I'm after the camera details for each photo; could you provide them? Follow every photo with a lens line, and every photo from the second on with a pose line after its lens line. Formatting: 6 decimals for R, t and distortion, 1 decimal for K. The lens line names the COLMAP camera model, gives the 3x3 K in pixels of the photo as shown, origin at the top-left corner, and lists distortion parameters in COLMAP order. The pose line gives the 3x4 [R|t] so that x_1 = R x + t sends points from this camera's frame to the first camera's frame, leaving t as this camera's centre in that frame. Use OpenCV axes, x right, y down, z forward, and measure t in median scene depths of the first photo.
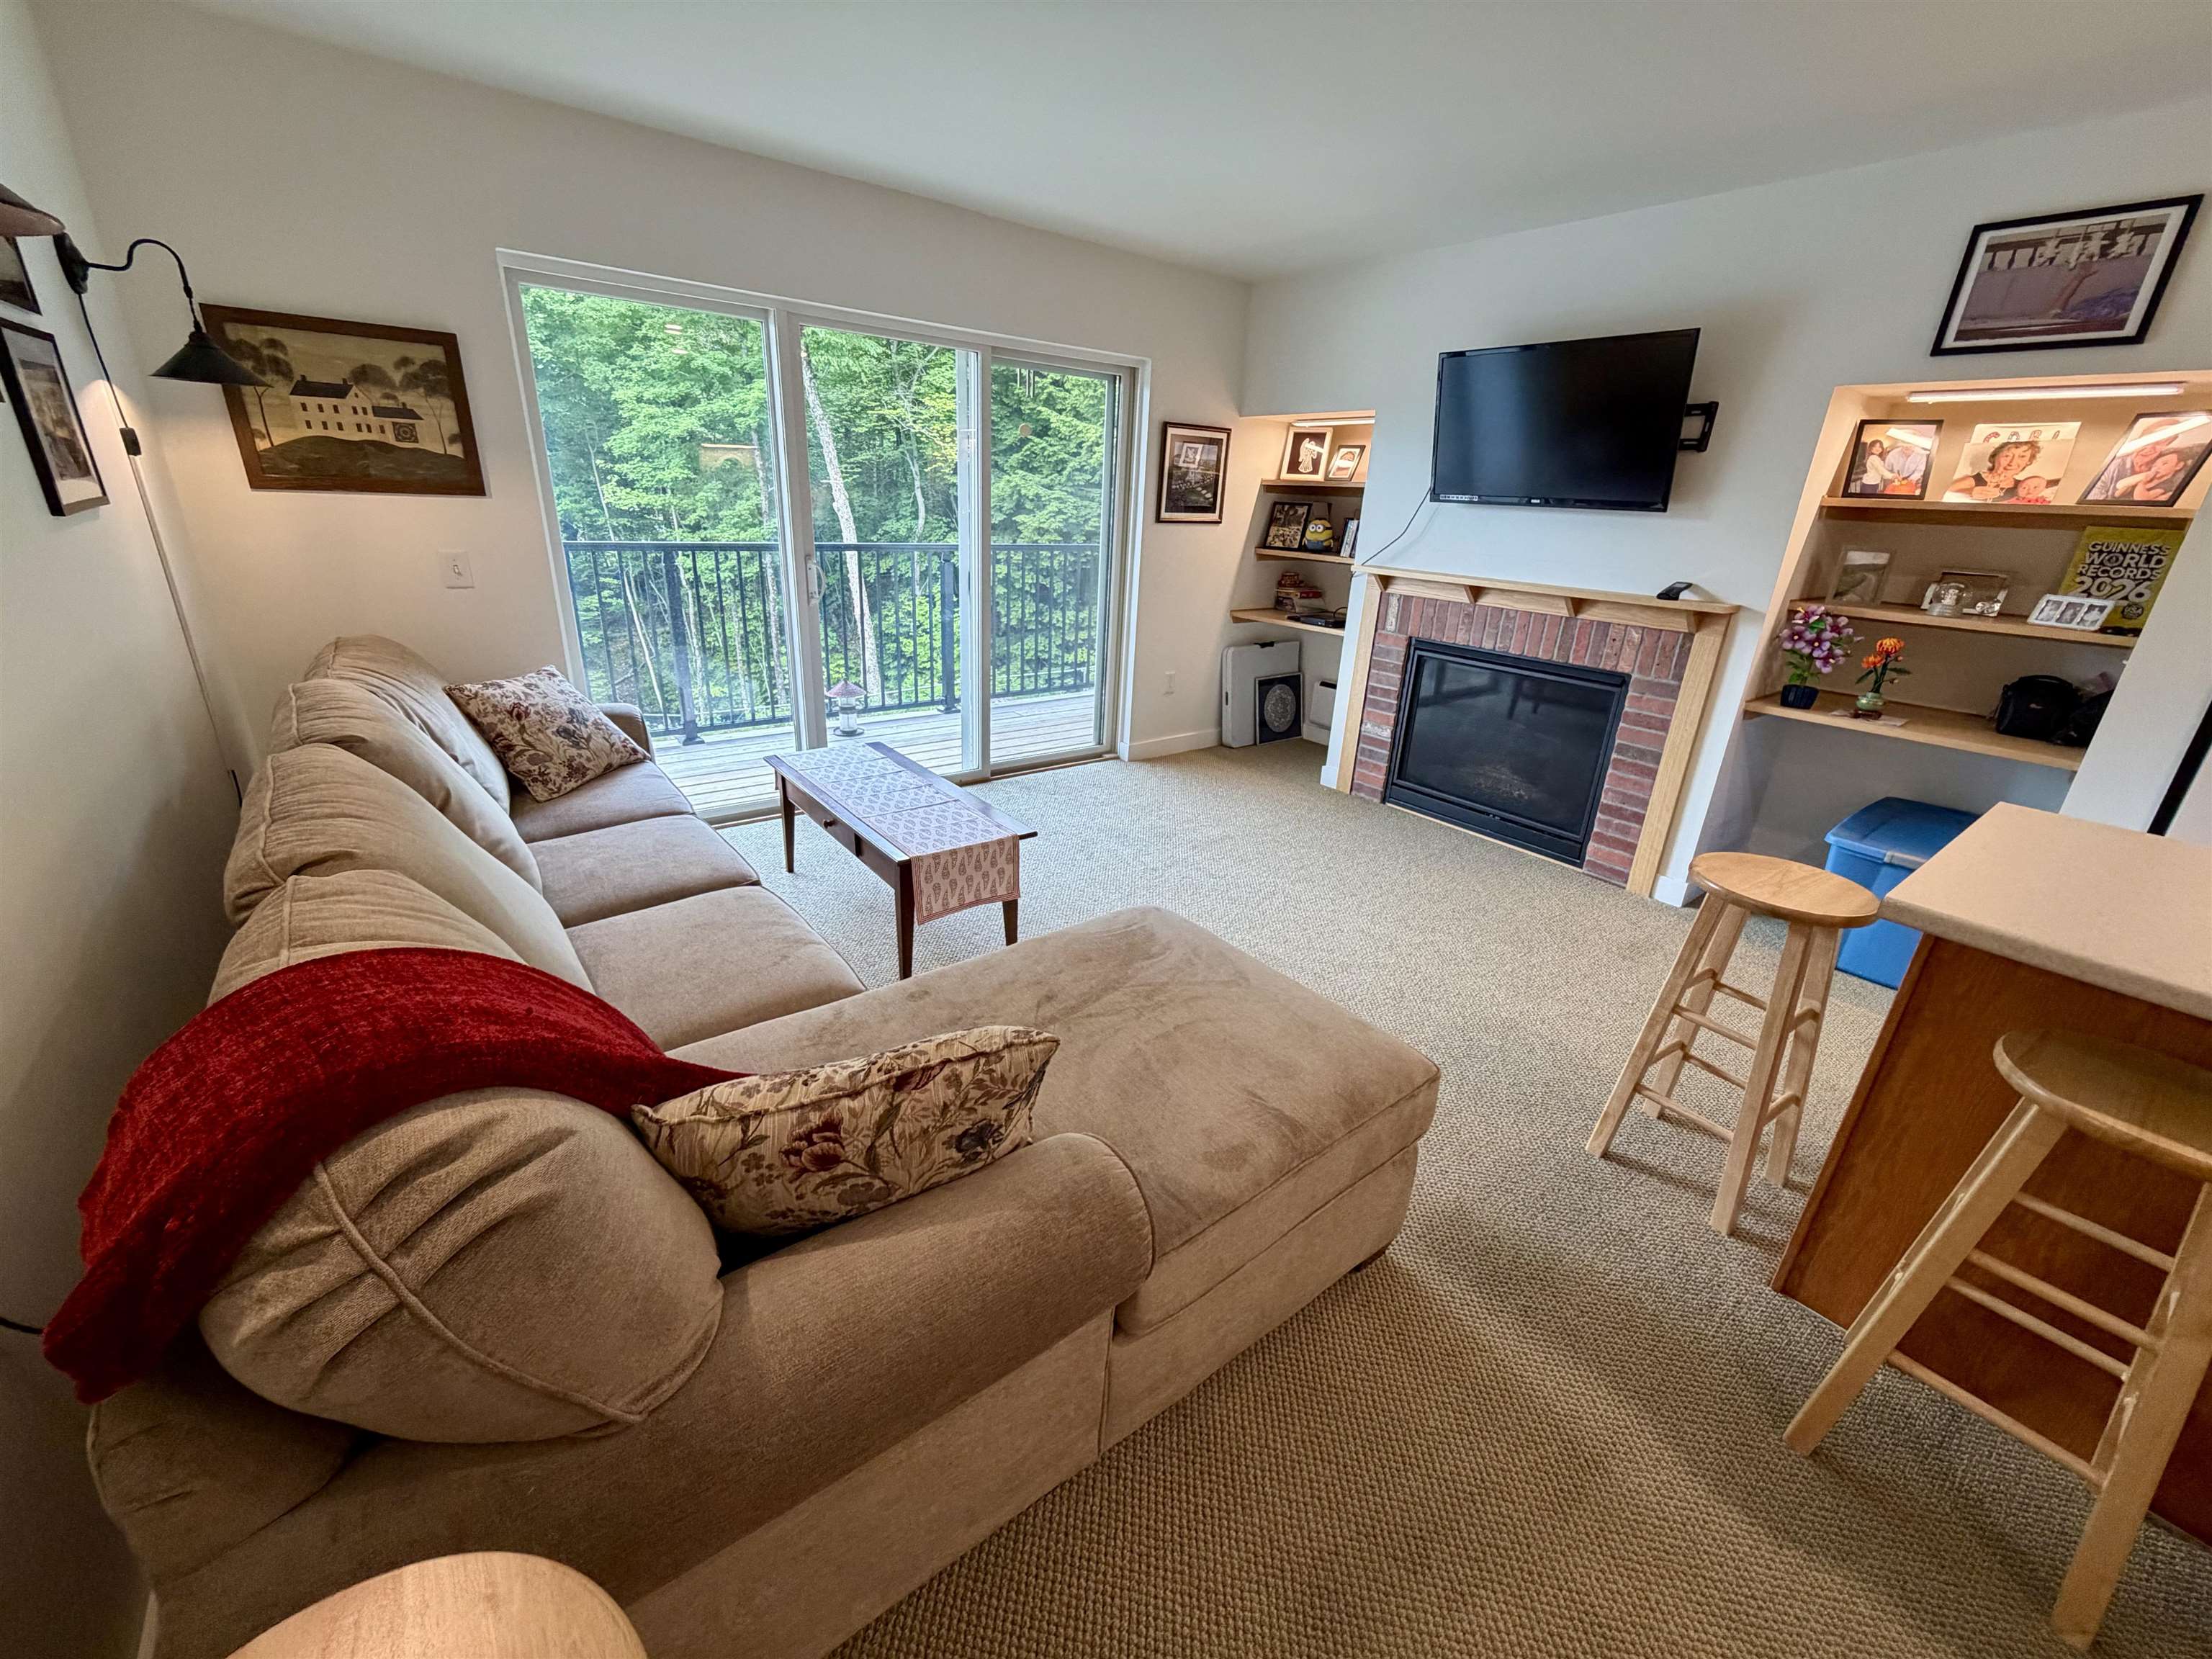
lens RADIAL K [[881.0, 0, 1109.3], [0, 881.0, 829.0], [0, 0, 1]] dist [0.001031, -0.000527]
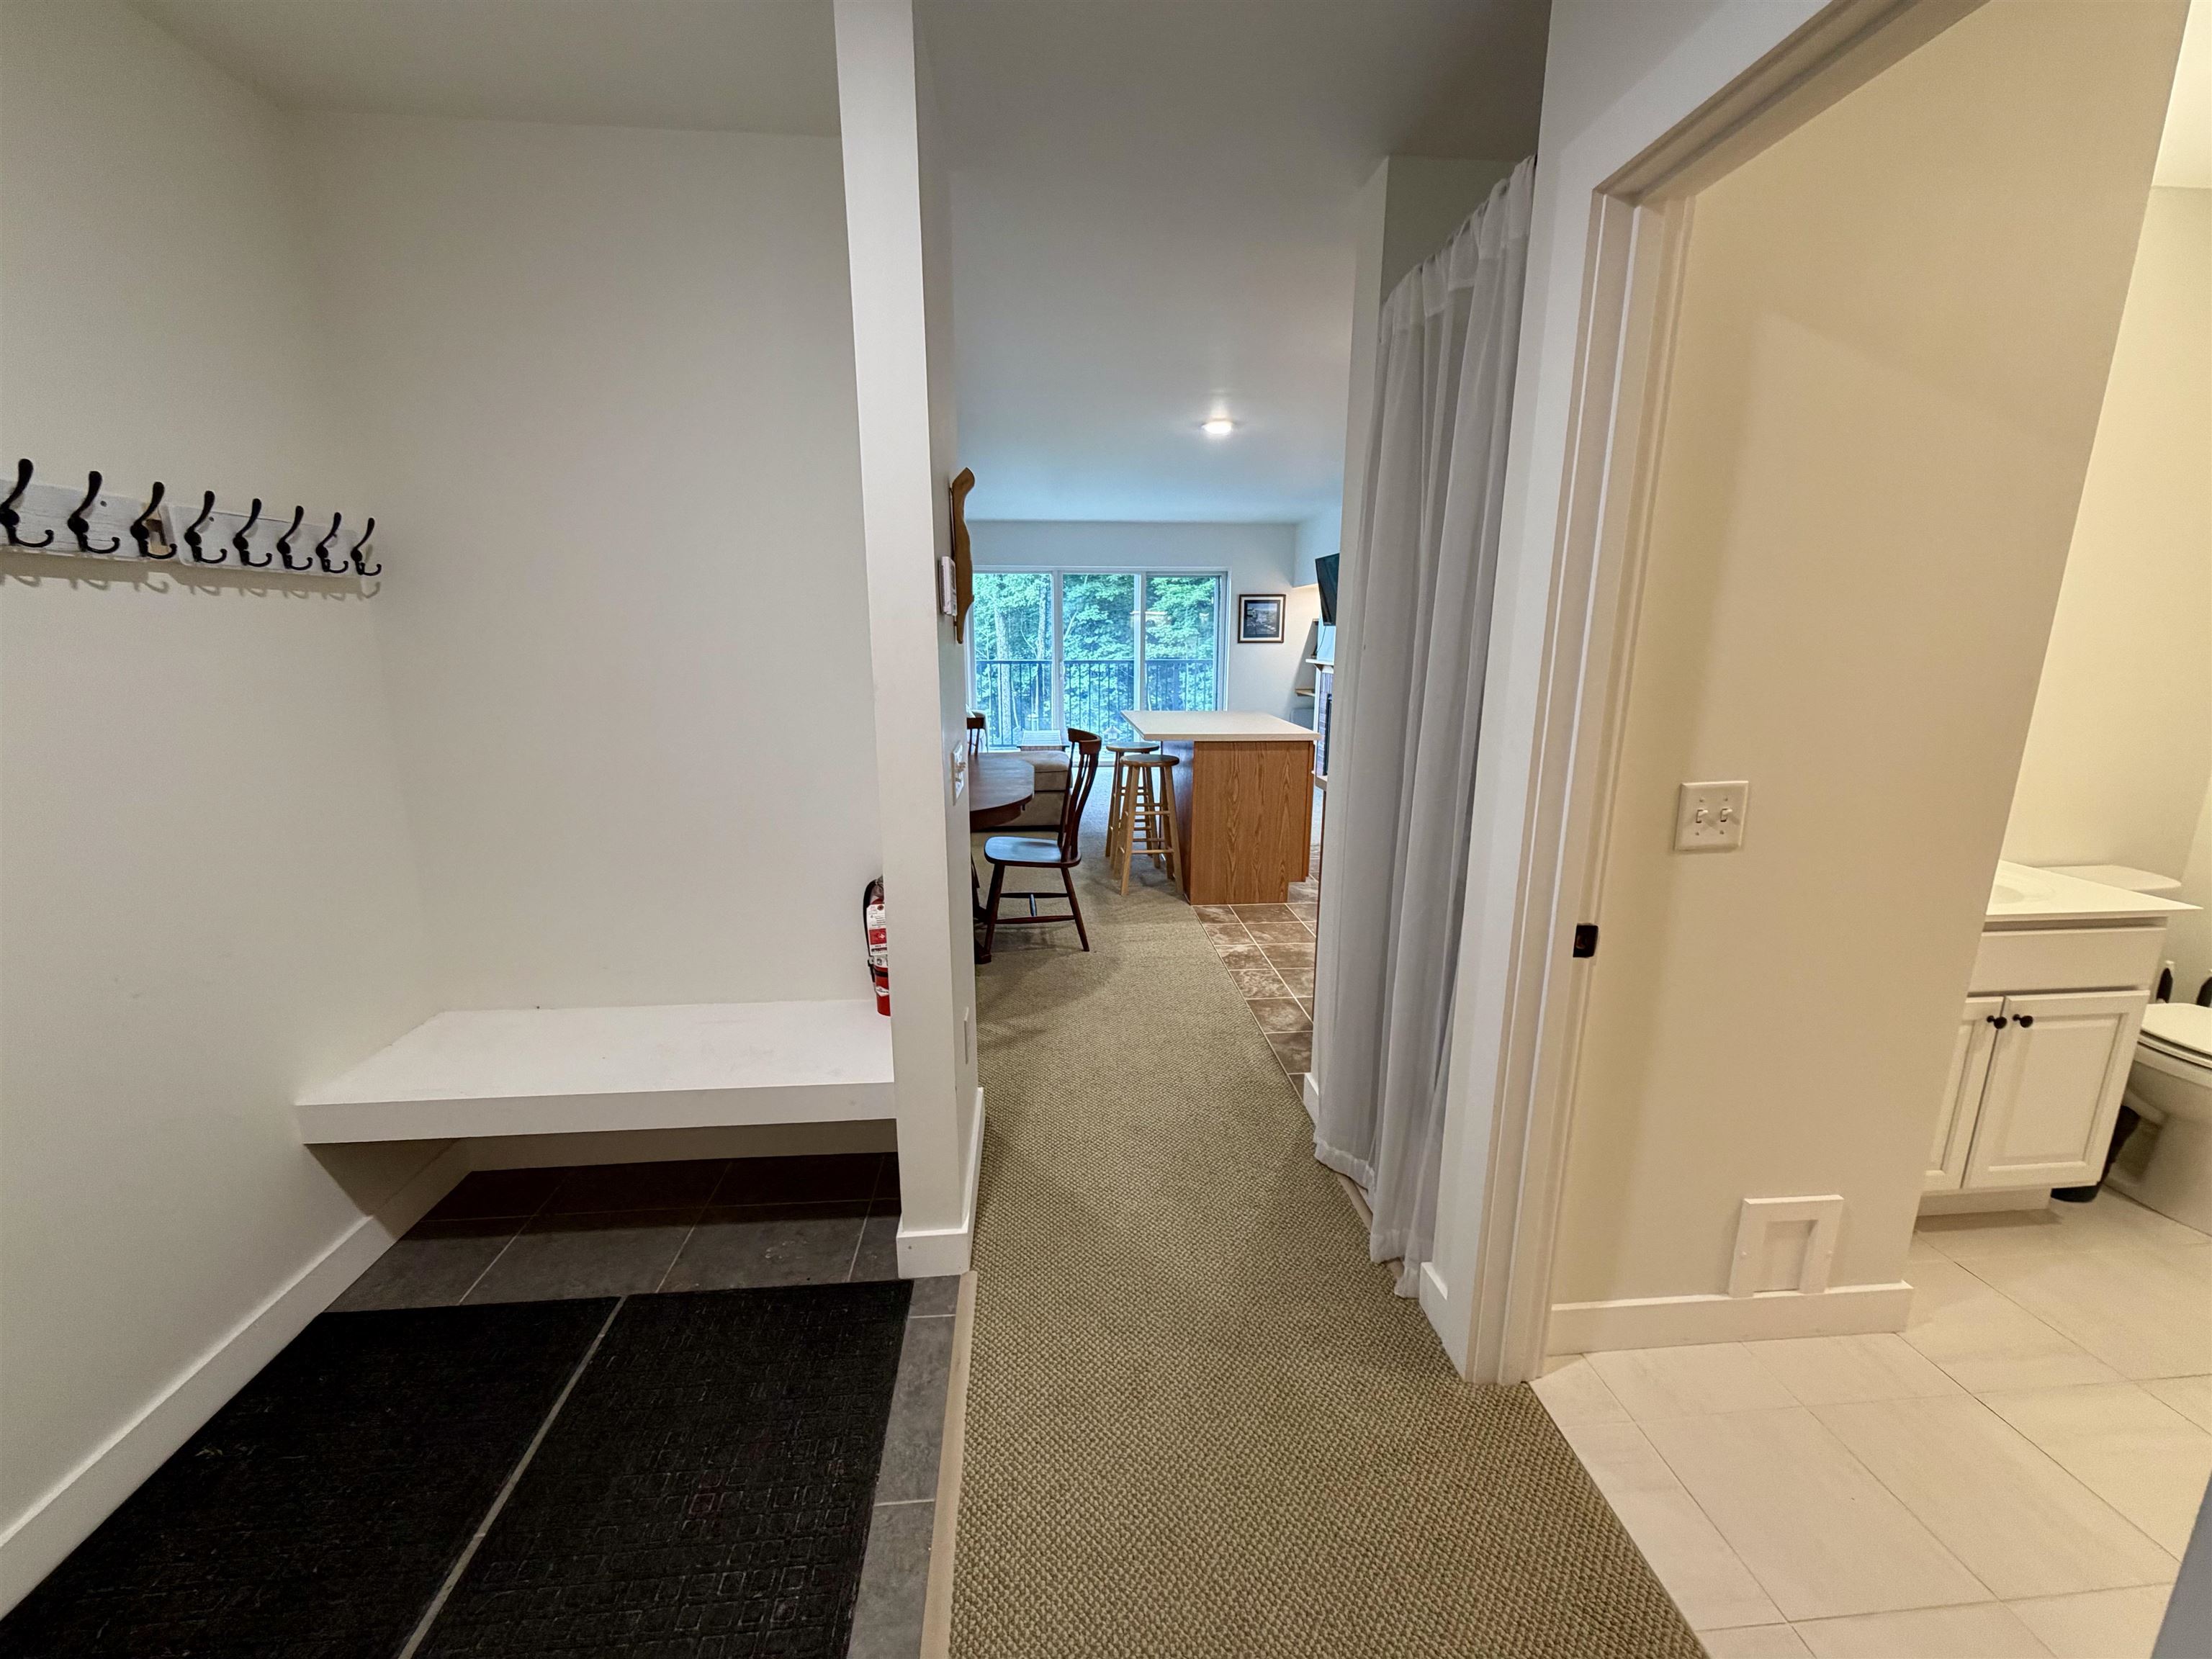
lens RADIAL K [[881.0, 0, 1108.9], [0, 881.0, 827.9], [0, 0, 1]] dist [0.001031, -0.000527]
pose [[0.836314, 0.074162, -0.543212, 1.416758], [-0.158365, 0.981251, -0.109848, 0.495235], [0.524881, 0.177893, 0.832378, -1.110730]]
